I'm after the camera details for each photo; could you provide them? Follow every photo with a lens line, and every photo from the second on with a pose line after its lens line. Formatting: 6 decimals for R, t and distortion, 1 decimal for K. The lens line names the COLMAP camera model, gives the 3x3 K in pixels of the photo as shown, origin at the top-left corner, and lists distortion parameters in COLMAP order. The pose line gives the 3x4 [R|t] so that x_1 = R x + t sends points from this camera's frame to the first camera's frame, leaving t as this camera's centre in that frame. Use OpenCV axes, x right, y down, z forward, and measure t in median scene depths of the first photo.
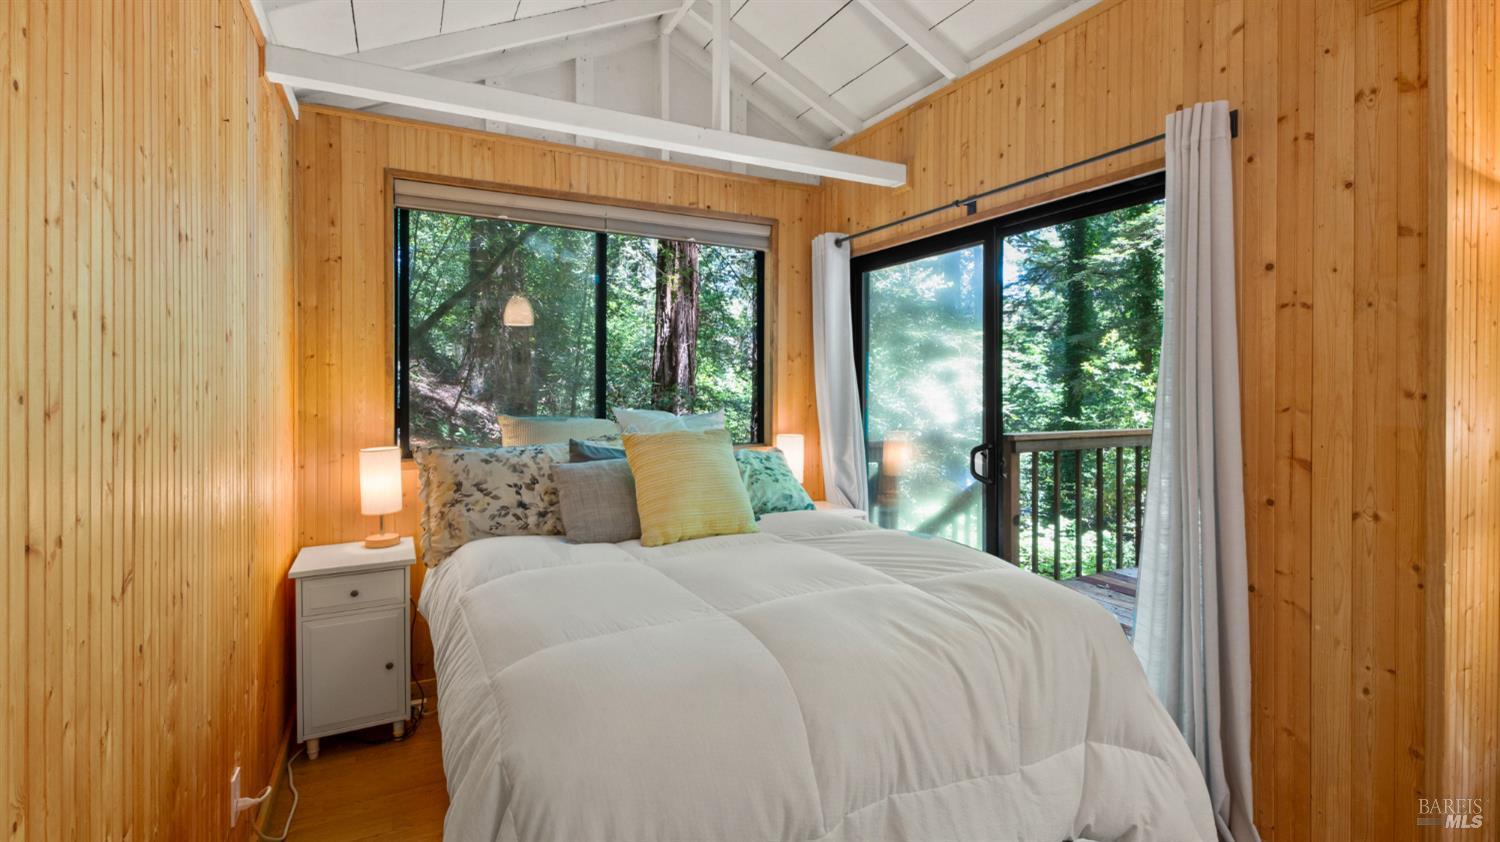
lens RADIAL K [[677.3, 0, 747.4], [0, 677.3, 390.6], [0, 0, 1]] dist [0.001337, -0.000342]
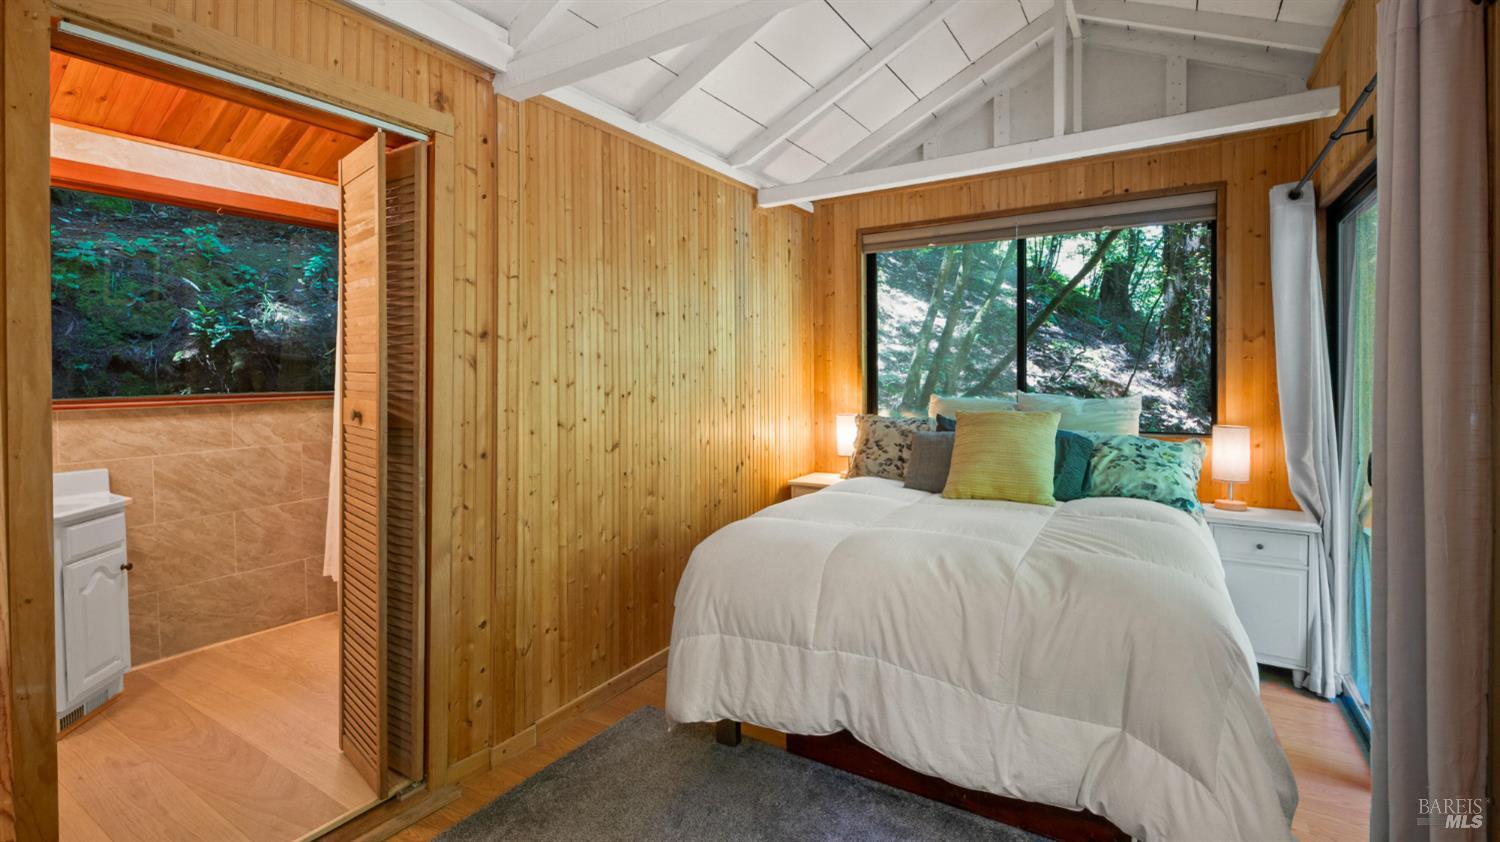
lens RADIAL K [[676.2, 0, 742.6], [0, 676.2, 382.9], [0, 0, 1]] dist [0.002748, -0.000544]
pose [[0.508323, 0.006172, -0.861144, 0.662619], [0.003465, 0.999952, 0.009212, -0.001416], [0.861160, -0.007667, 0.508277, 0.015370]]
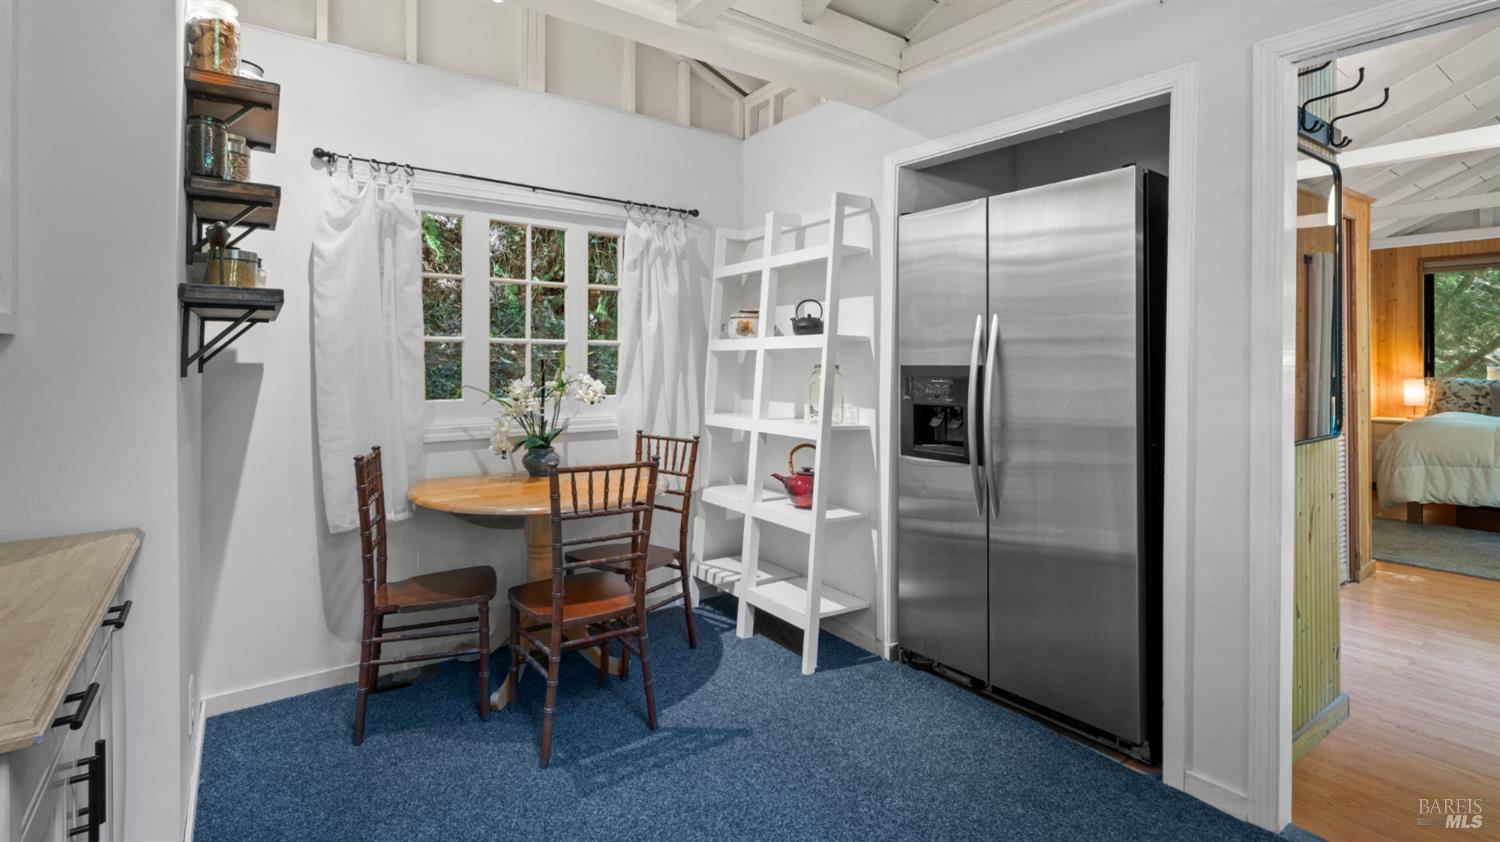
lens RADIAL K [[697.7, 0, 728.7], [0, 697.7, 358.2], [0, 0, 1]] dist [-0.001262, -0.001123]
pose [[0.144903, -0.003992, -0.989438, 1.545171], [-0.006518, 0.999966, -0.004989, 0.041818], [0.989424, 0.007172, 0.144872, -1.753158]]
